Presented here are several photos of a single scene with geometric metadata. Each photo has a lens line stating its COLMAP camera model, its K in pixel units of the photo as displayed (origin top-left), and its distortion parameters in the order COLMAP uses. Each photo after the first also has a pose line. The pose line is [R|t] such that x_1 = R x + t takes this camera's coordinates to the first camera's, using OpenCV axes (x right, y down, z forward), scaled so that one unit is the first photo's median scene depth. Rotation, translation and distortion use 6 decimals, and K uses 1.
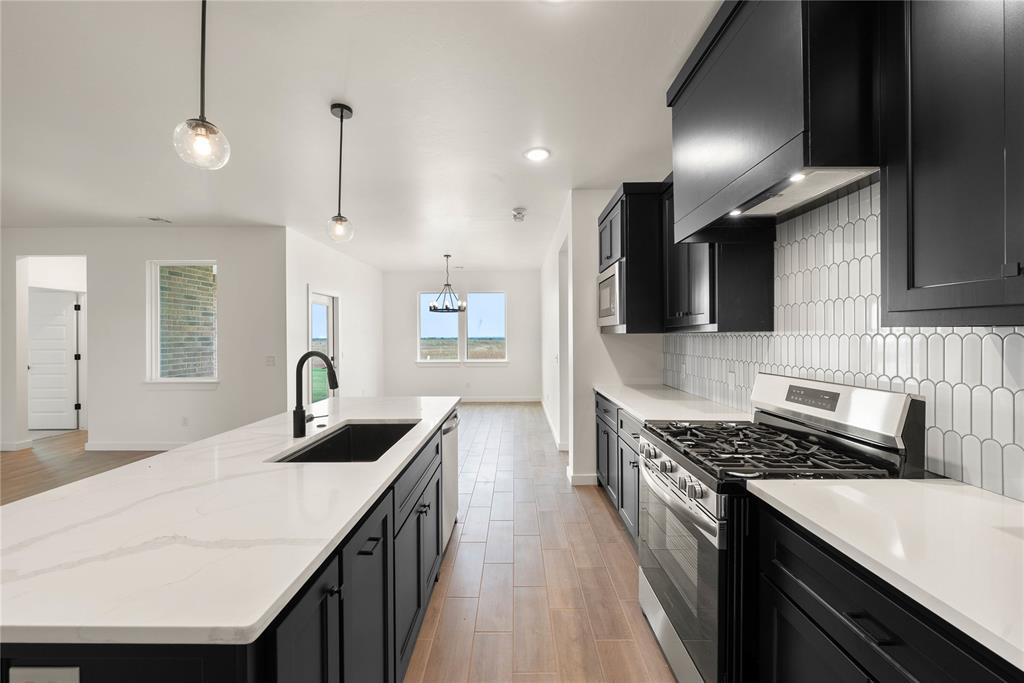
lens RADIAL K [[393.4, 0, 514.5], [0, 393.4, 336.6], [0, 0, 1]] dist [-0.001115, -0.001416]
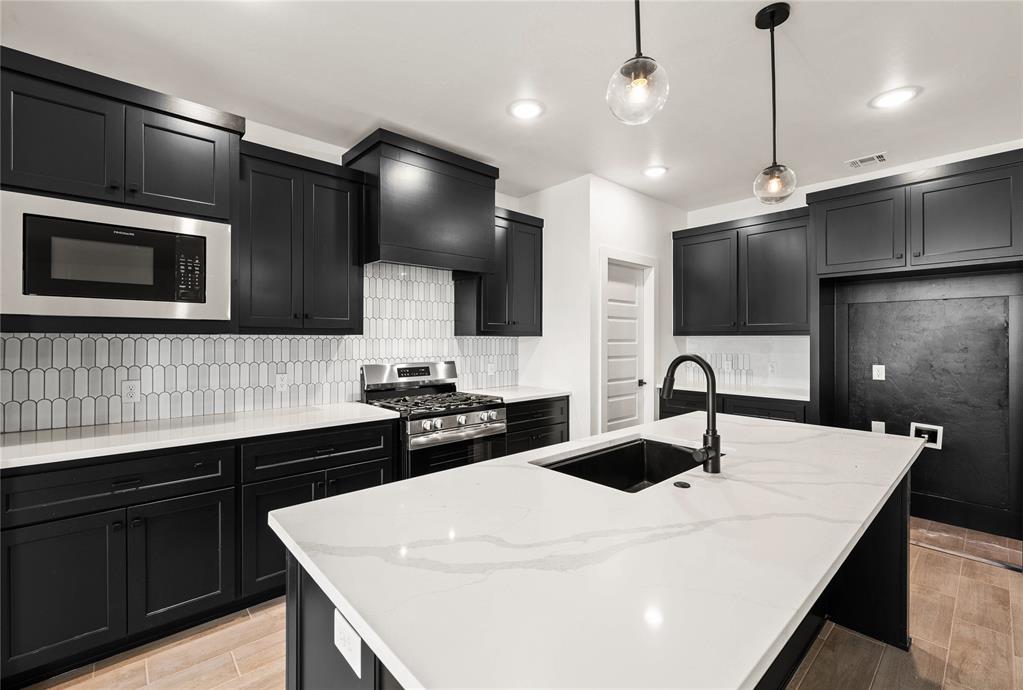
lens RADIAL K [[421.9, 0, 502.1], [0, 421.9, 338.6], [0, 0, 1]] dist [-0.001529, 0.000414]
pose [[-0.651240, 0.006445, 0.758844, -0.478613], [0.002830, 0.999978, -0.006064, 0.005297], [-0.758866, -0.001801, -0.651244, 0.930152]]
